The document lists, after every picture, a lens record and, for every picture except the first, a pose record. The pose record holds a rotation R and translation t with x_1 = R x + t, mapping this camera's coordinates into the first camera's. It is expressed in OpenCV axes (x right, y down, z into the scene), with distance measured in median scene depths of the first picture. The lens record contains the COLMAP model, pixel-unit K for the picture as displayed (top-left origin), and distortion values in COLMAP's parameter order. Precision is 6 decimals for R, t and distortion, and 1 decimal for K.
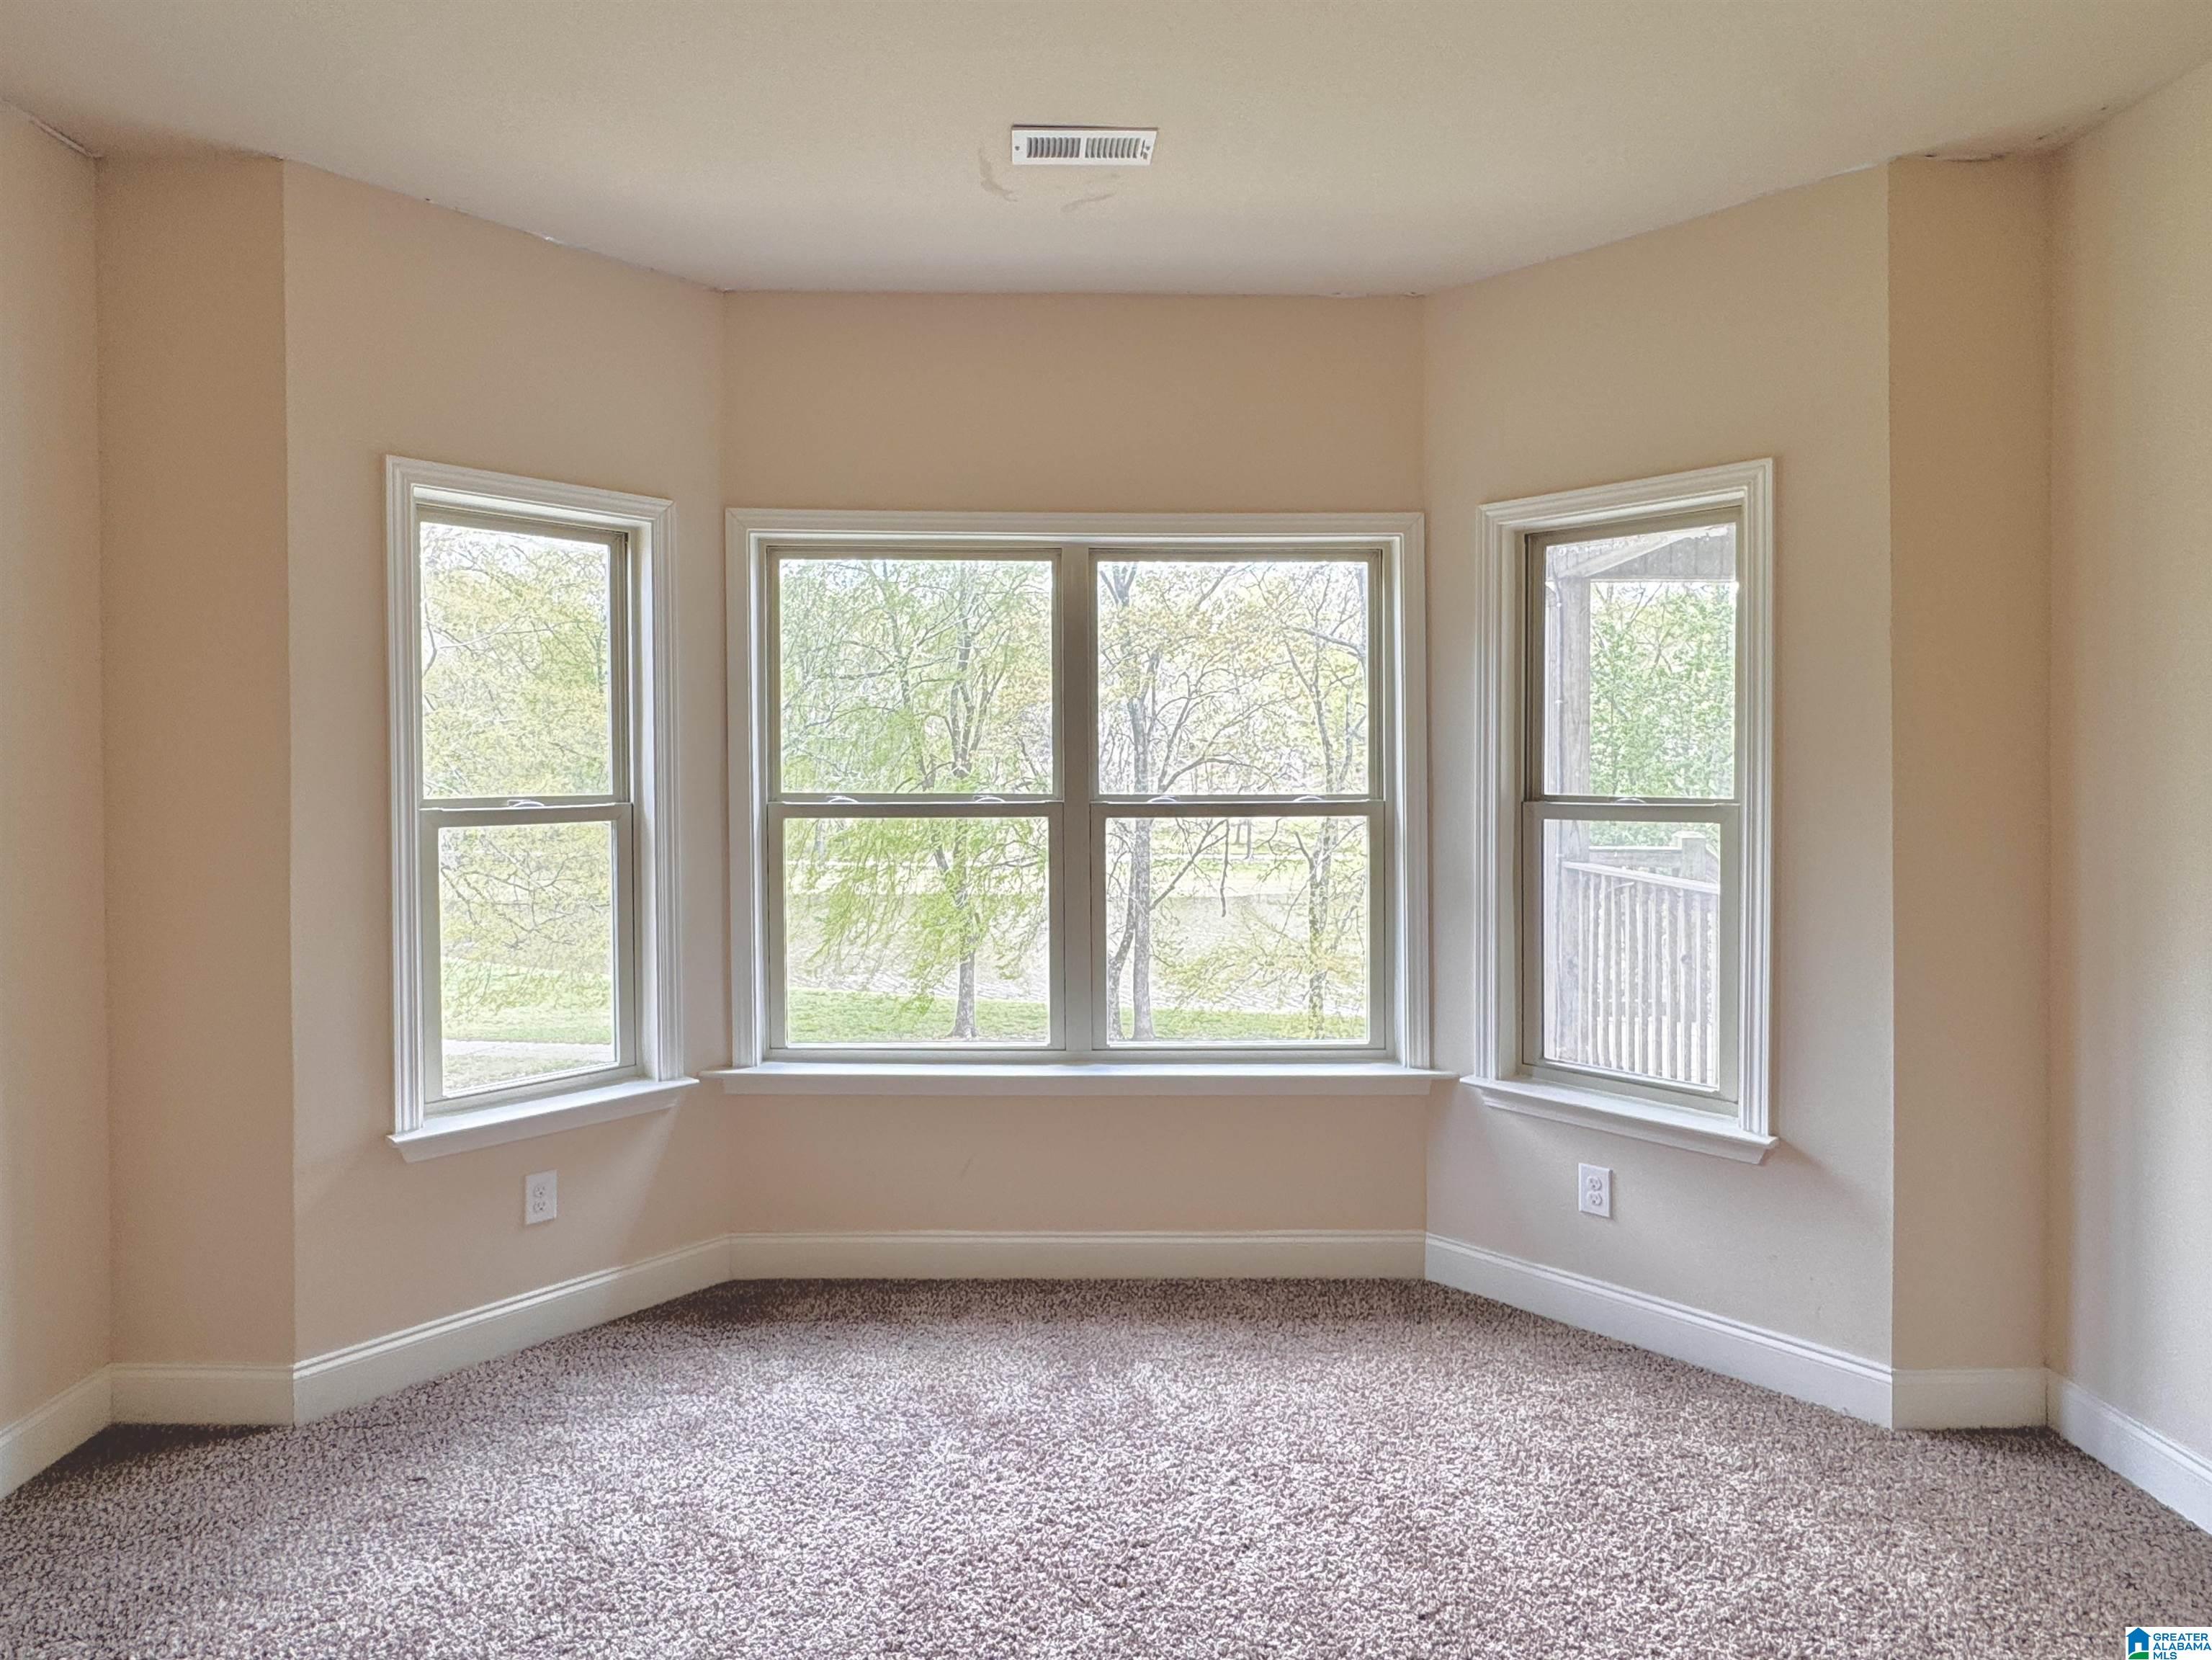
lens RADIAL K [[1214.6, 0, 1072.7], [0, 1214.6, 779.6], [0, 0, 1]] dist [-0.003211, 0.000928]
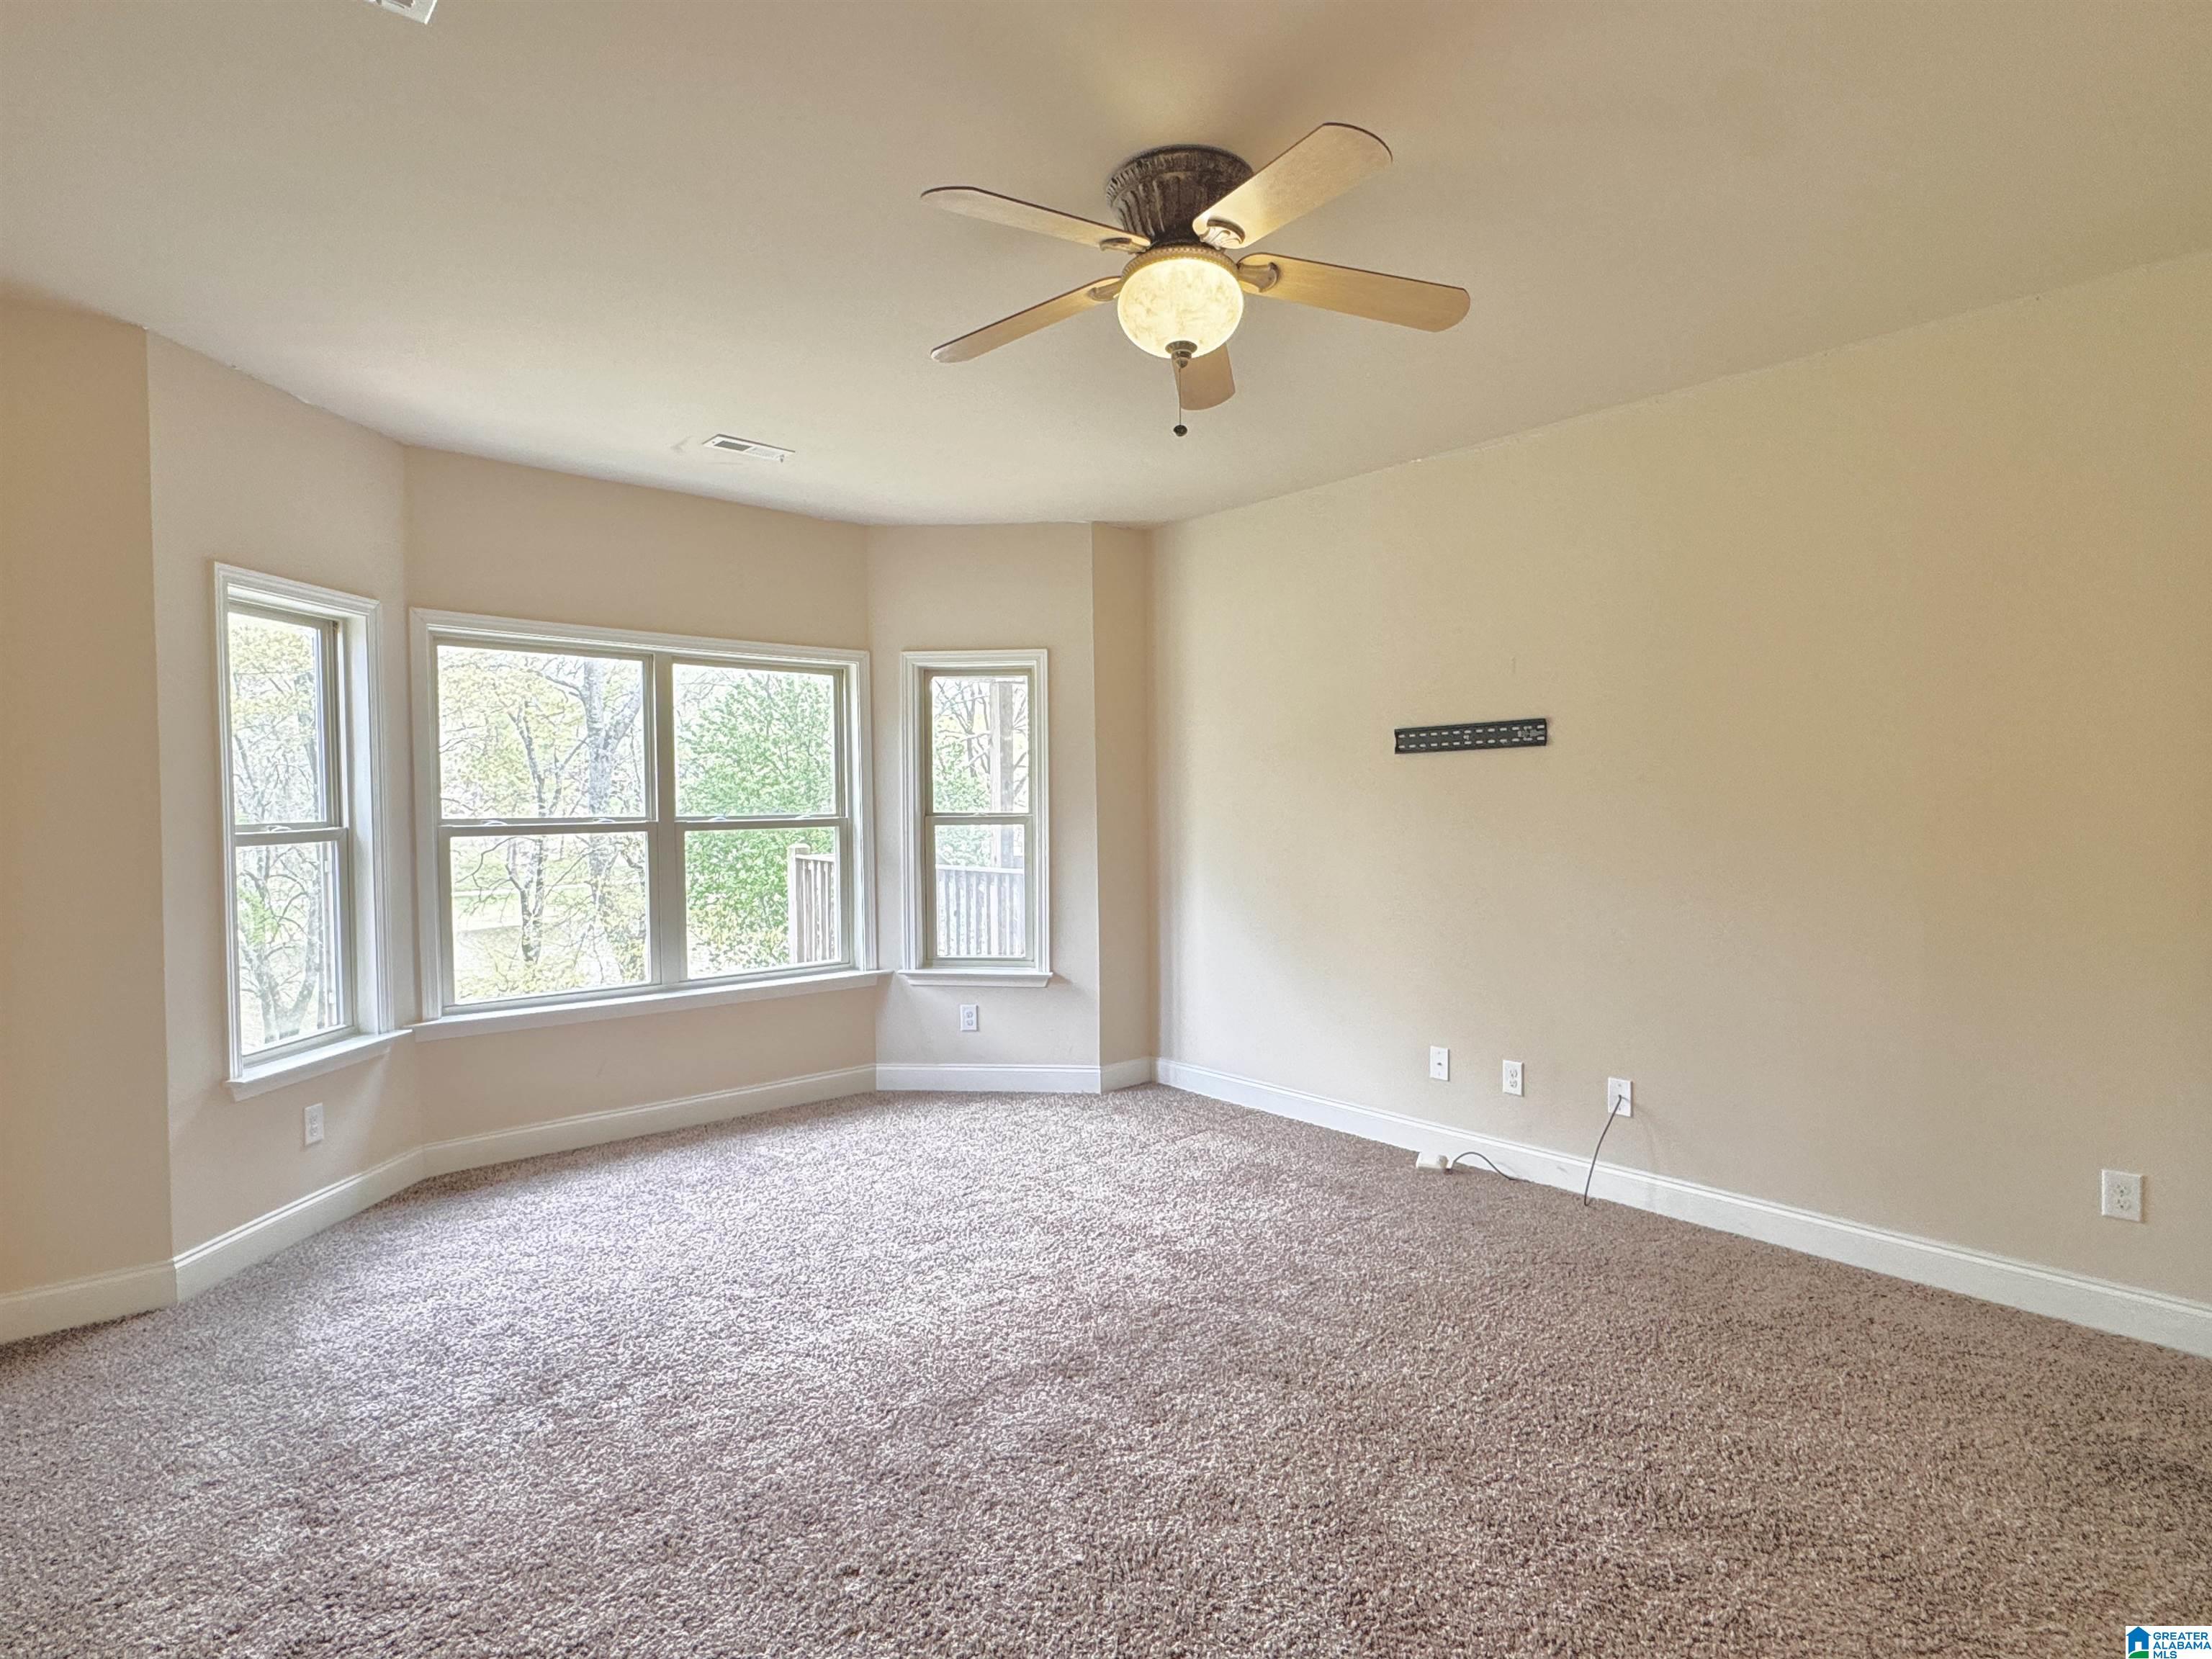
lens RADIAL K [[1162.5, 0, 1106.0], [0, 1162.5, 829.5], [0, 0, 1]] dist [-0.000373, 0.000011]
pose [[0.751015, -0.022344, 0.659907, -0.589127], [0.012391, 0.999728, 0.019749, 0.006849], [-0.660169, -0.006655, 0.751088, -0.501820]]
